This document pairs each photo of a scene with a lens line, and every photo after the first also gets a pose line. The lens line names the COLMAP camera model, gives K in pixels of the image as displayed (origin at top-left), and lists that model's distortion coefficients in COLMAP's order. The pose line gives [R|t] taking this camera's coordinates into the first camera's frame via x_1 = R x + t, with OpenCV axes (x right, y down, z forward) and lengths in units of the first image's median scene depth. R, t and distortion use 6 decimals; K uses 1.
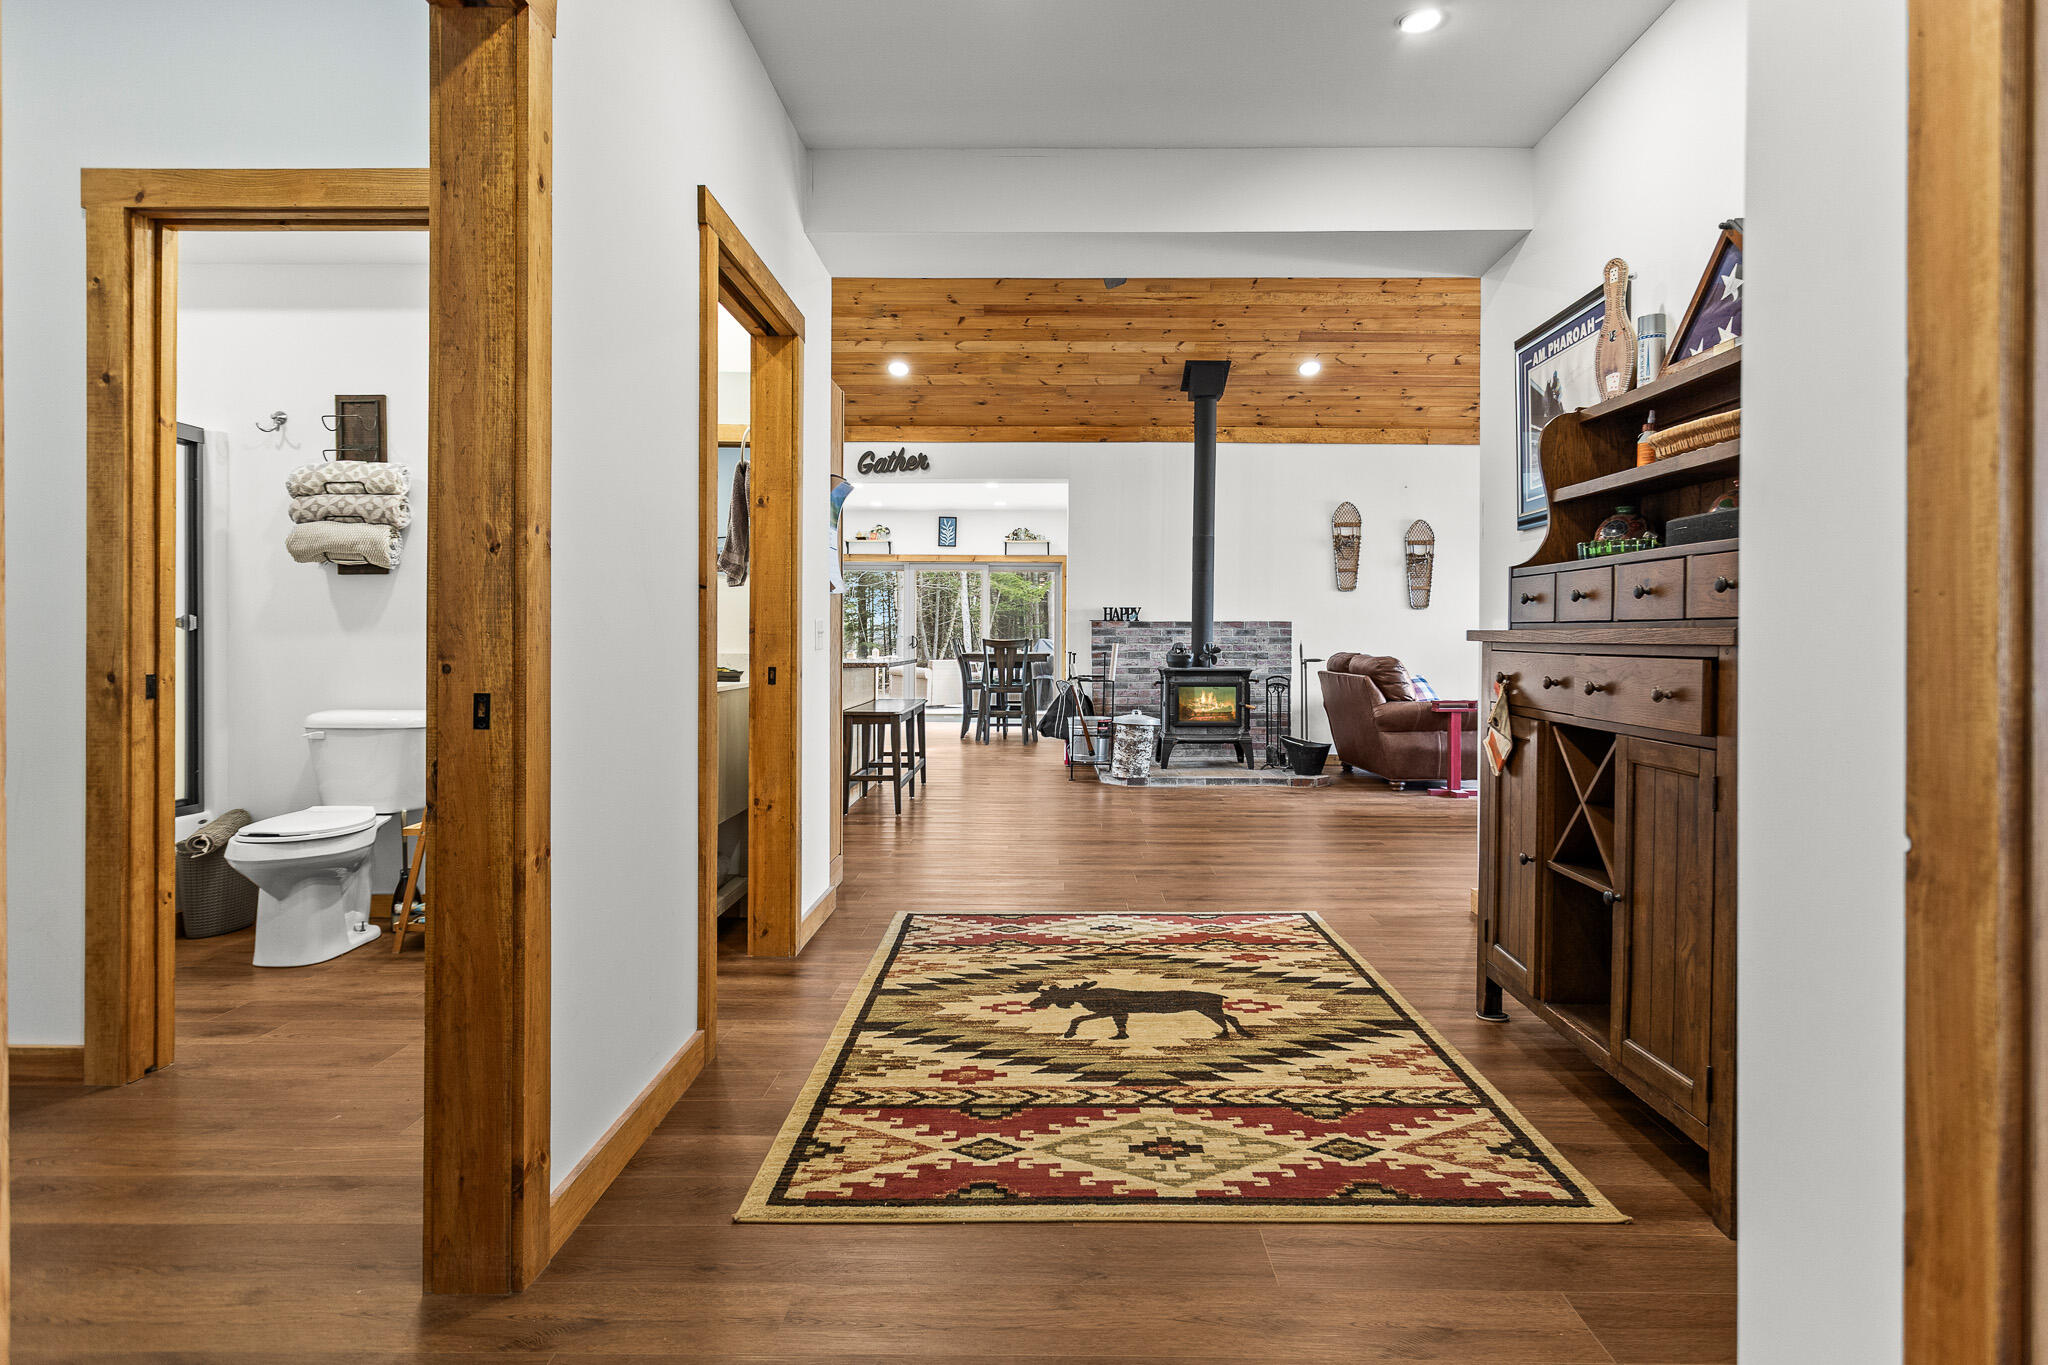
lens RADIAL K [[1141.8, 0, 1048.2], [0, 1141.8, 647.9], [0, 0, 1]] dist [0.001100, 0.001035]
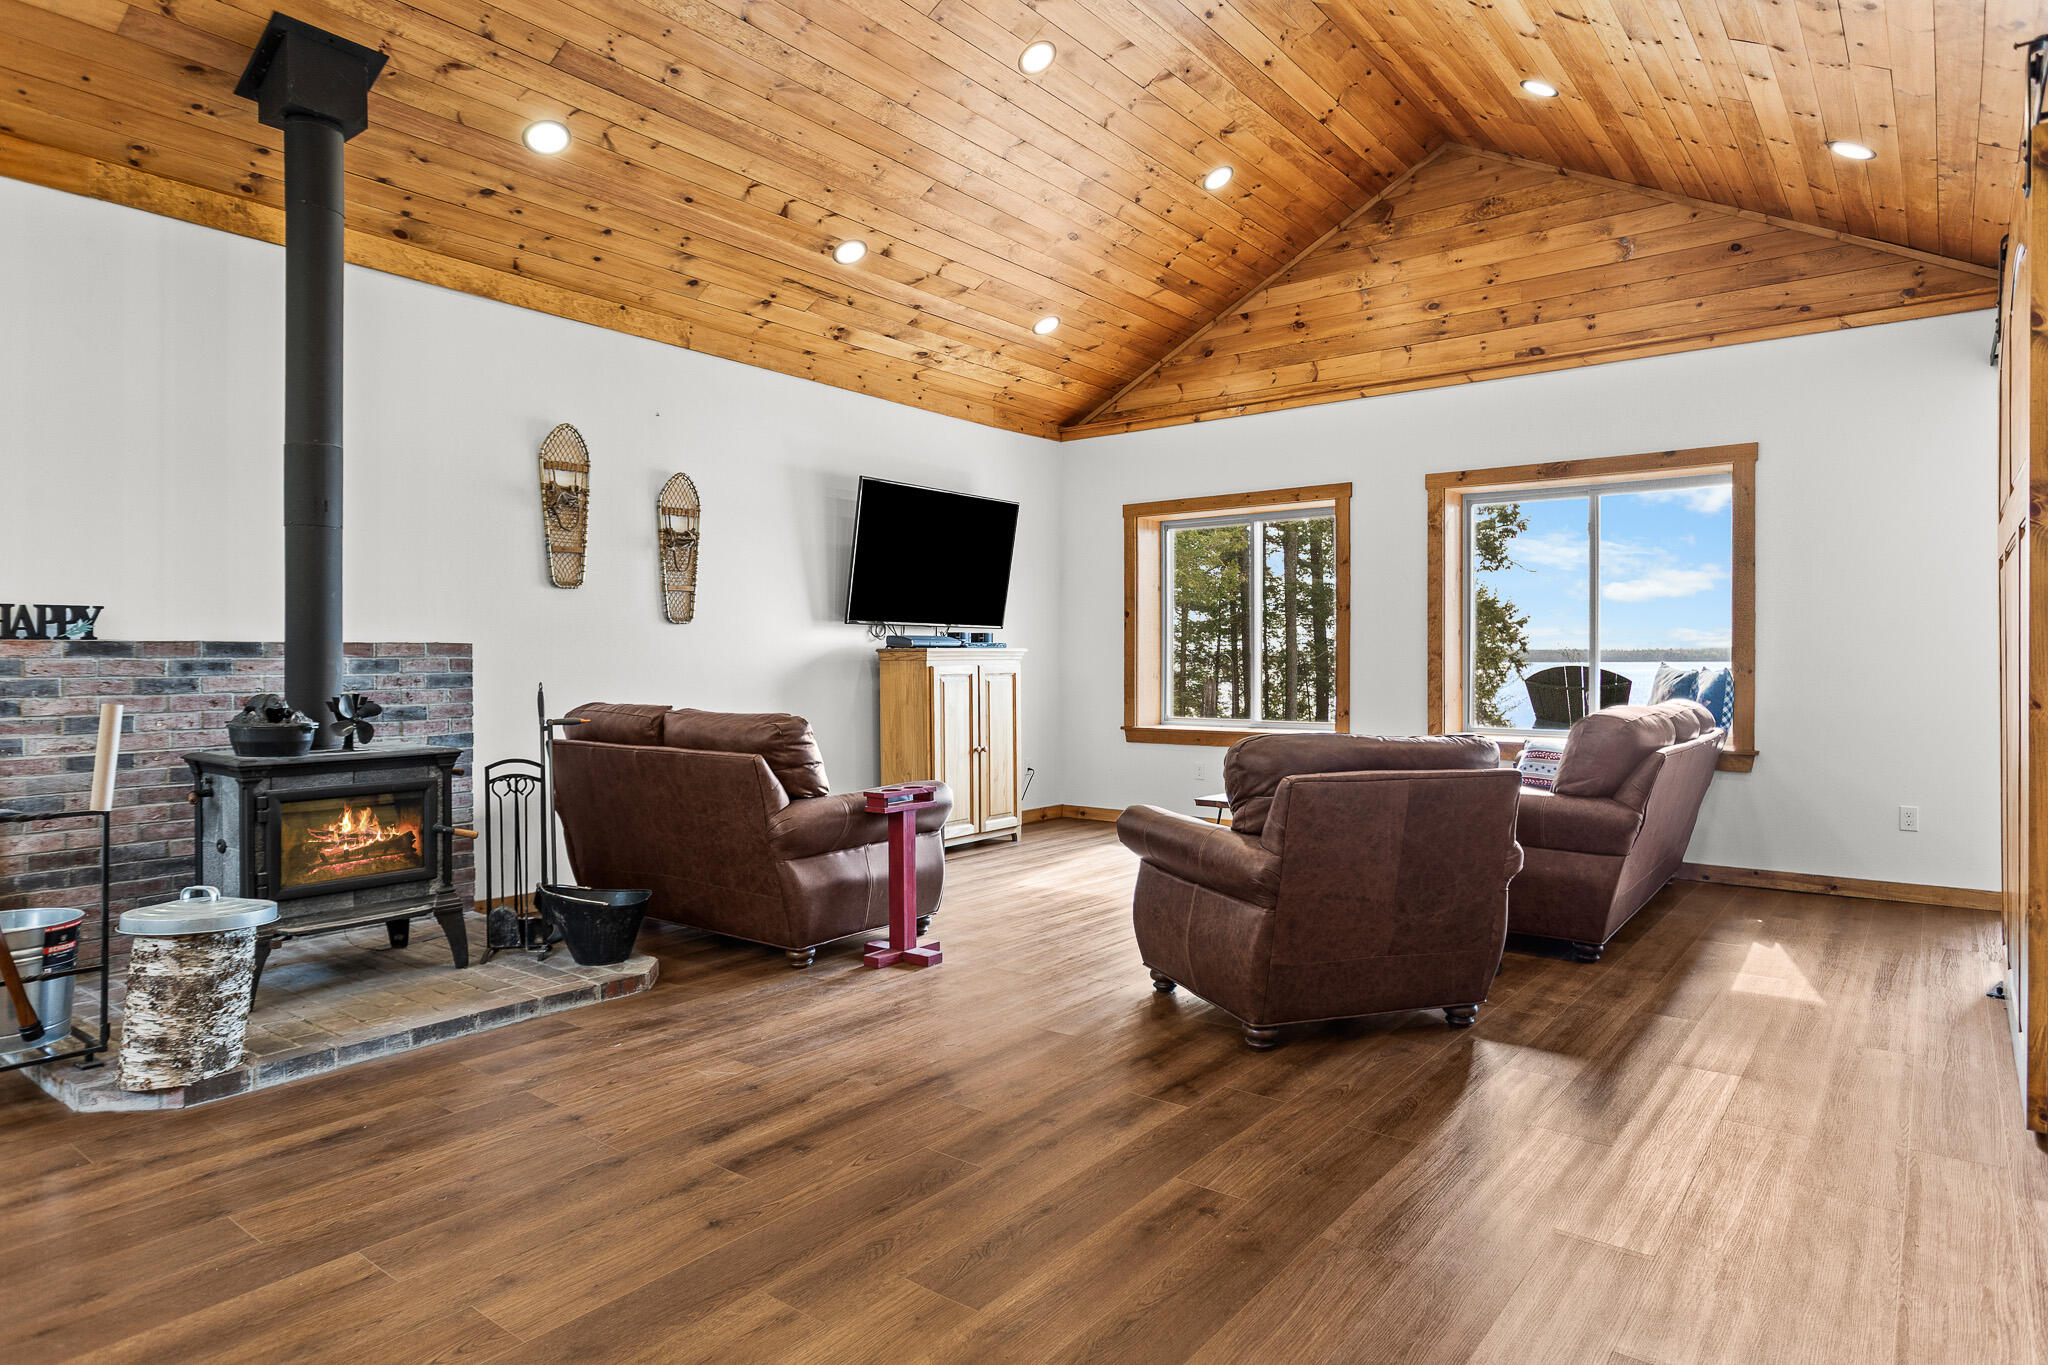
lens RADIAL K [[1168.2, 0, 1028.9], [0, 1168.2, 674.5], [0, 0, 1]] dist [0.002144, -0.000093]
pose [[0.607471, -0.015154, 0.794197, -0.052025], [0.009377, 0.999885, 0.011906, -0.013842], [-0.794287, 0.000214, 0.607543, 0.513799]]
